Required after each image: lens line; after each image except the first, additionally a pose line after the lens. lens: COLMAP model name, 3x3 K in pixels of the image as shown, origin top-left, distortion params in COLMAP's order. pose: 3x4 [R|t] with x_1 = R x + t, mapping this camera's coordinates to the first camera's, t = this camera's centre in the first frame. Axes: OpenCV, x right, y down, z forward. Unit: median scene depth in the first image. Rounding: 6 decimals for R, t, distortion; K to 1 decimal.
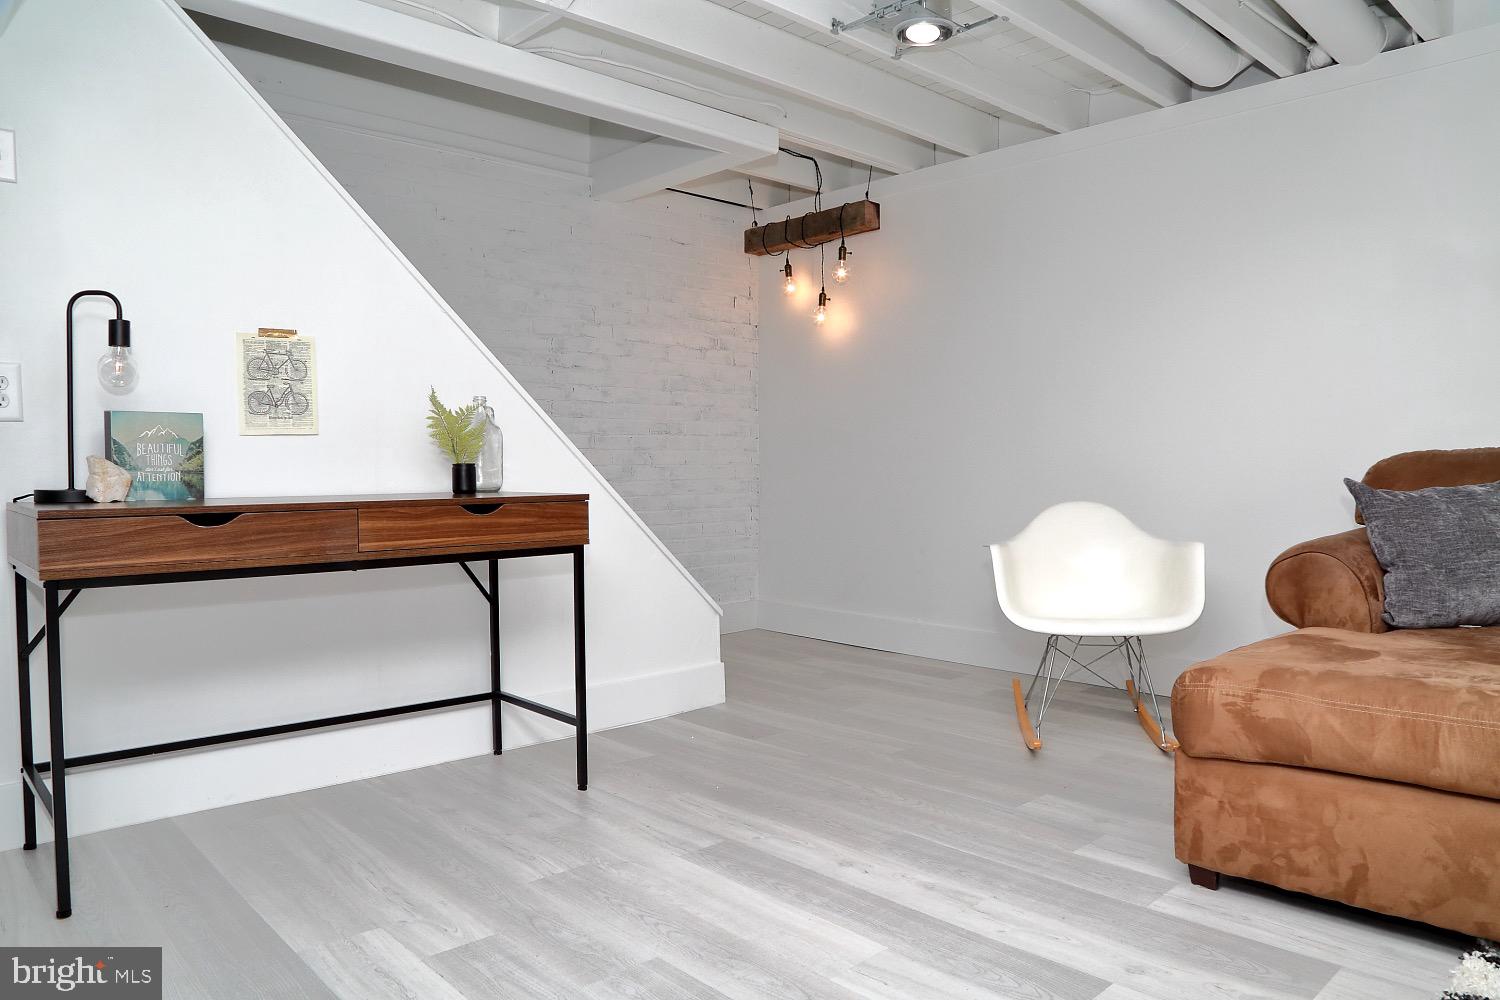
lens RADIAL K [[1029.4, 0, 750.0], [0, 1029.4, 500.0], [0, 0, 1]] dist [-0.065644, 0.004665]
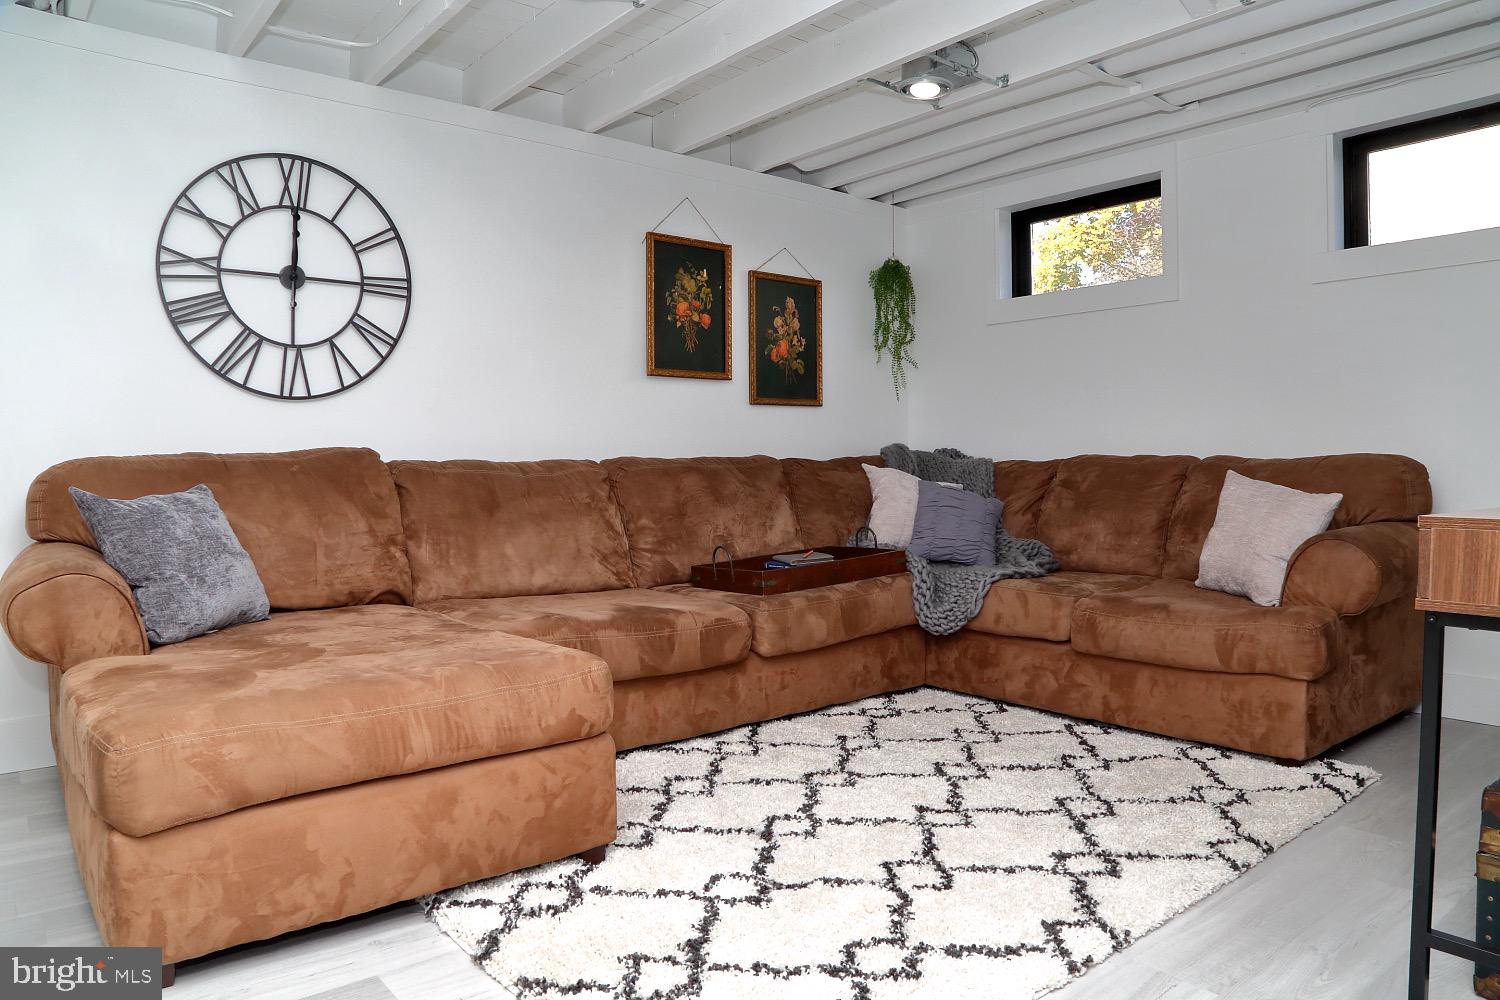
lens RADIAL K [[1029.4, 0, 750.0], [0, 1029.4, 500.0], [0, 0, 1]] dist [-0.065644, 0.004665]
pose [[0.073291, -0.029536, 0.996873, -0.259380], [0.032260, 0.999108, 0.027231, -0.017038], [-0.996789, 0.030164, 0.074179, 0.373552]]
